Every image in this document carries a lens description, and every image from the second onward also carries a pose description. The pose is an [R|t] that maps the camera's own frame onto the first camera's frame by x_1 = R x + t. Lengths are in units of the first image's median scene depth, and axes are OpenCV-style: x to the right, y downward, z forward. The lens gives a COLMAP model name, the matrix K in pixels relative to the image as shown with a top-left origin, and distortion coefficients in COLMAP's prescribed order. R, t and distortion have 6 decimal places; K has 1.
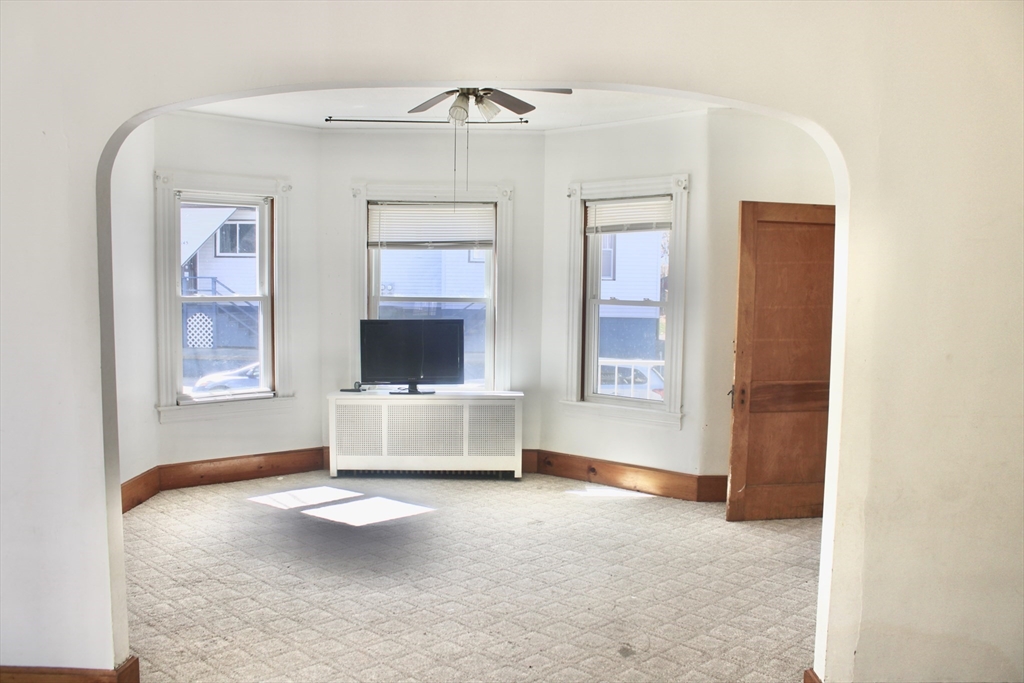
lens RADIAL K [[855.9, 0, 512.0], [0, 855.9, 341.5], [0, 0, 1]] dist [-0.173919, 0.160130]
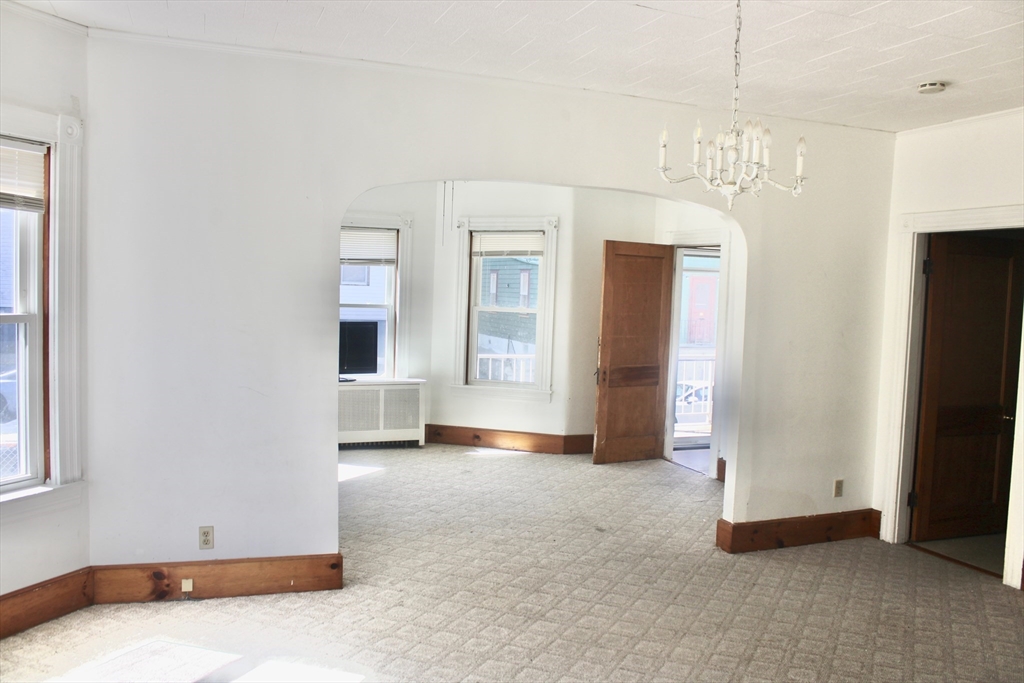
lens RADIAL K [[867.0, 0, 509.0], [0, 867.0, 338.5], [0, 0, 1]] dist [-0.187636, 0.161599]
pose [[0.932805, -0.003278, 0.360368, -0.341178], [0.005678, 0.999968, -0.005601, 0.007326], [-0.360338, 0.007271, 0.932793, -0.260458]]
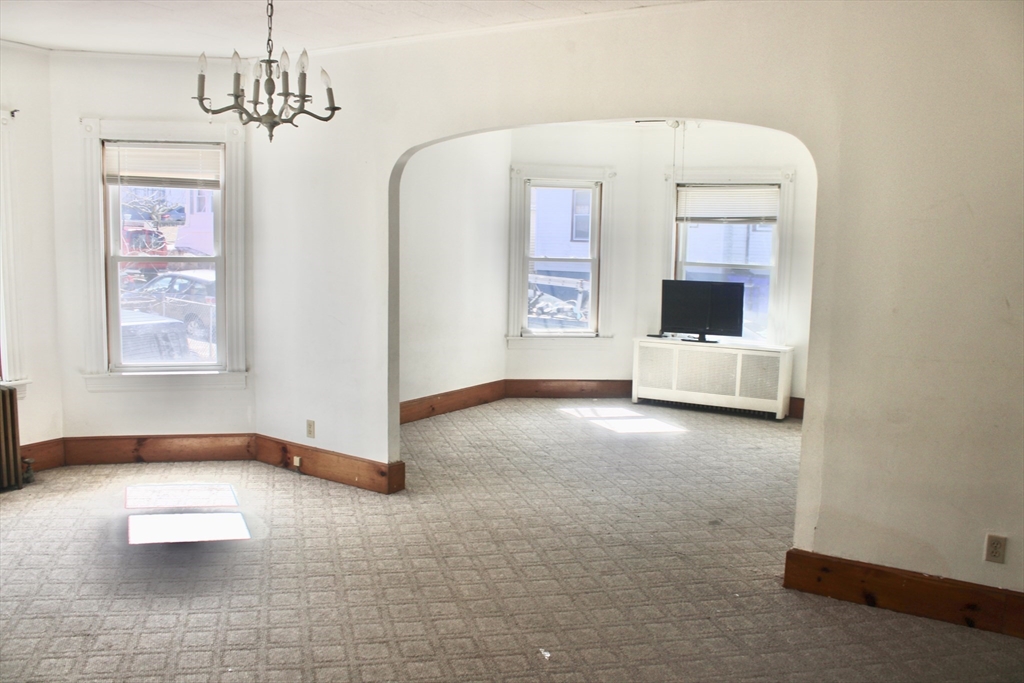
lens RADIAL K [[867.0, 0, 509.0], [0, 867.0, 338.5], [0, 0, 1]] dist [-0.187636, 0.161599]
pose [[0.840042, 0.068097, -0.538231, 0.321942], [-0.051516, 0.997621, 0.045815, 0.014580], [0.540070, -0.010758, 0.841551, -0.188659]]
